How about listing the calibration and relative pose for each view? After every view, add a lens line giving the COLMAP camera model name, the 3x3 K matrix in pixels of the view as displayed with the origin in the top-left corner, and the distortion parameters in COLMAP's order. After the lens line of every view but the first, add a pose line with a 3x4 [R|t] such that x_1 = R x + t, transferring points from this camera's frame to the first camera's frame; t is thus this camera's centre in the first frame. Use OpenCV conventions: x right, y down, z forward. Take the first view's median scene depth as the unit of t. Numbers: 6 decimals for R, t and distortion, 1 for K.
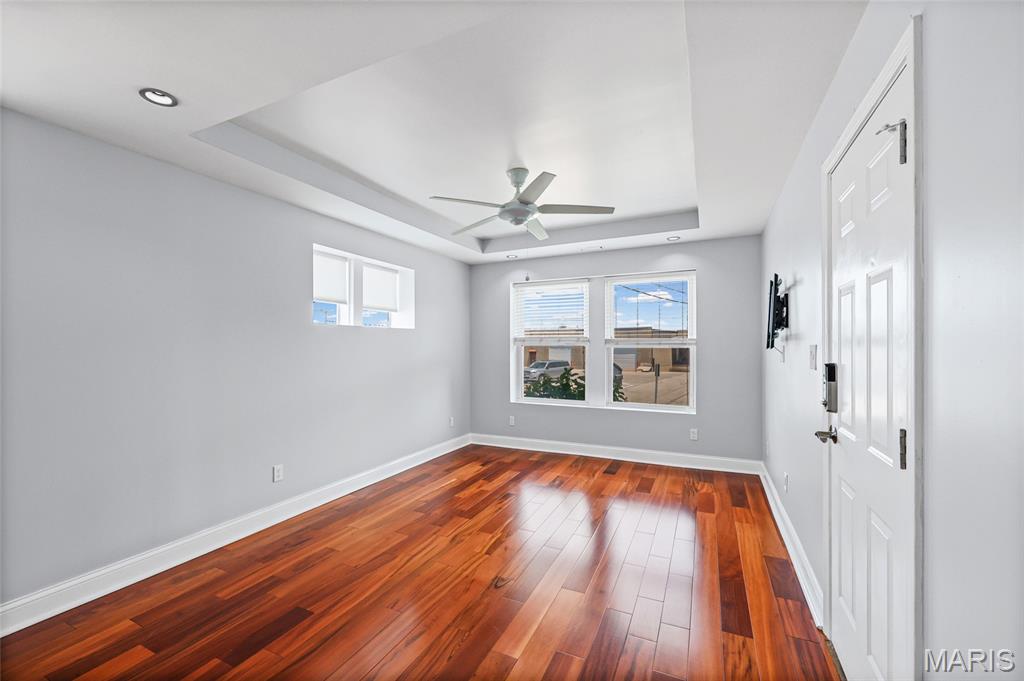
lens RADIAL K [[420.3, 0, 513.9], [0, 420.3, 345.9], [0, 0, 1]] dist [-0.000741, -0.000041]
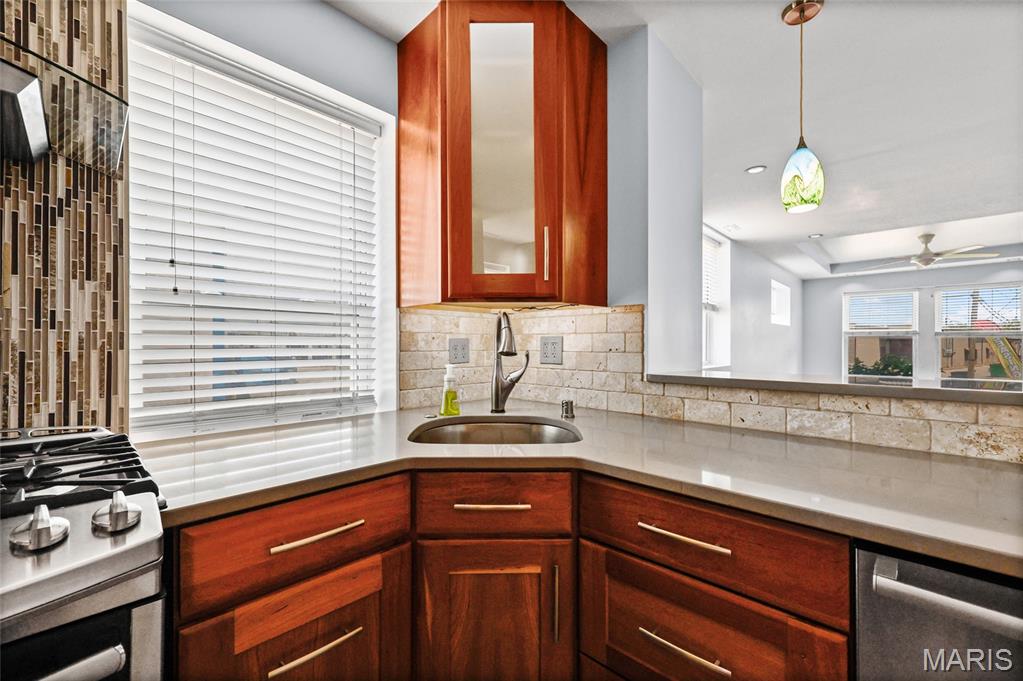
lens RADIAL K [[419.9, 0, 516.6], [0, 419.9, 345.9], [0, 0, 1]] dist [-0.000741, -0.000041]
pose [[0.944105, 0.009912, -0.329497, -0.675908], [-0.009499, 0.999951, 0.002864, 0.040468], [0.329509, 0.000426, 0.944152, -0.803456]]
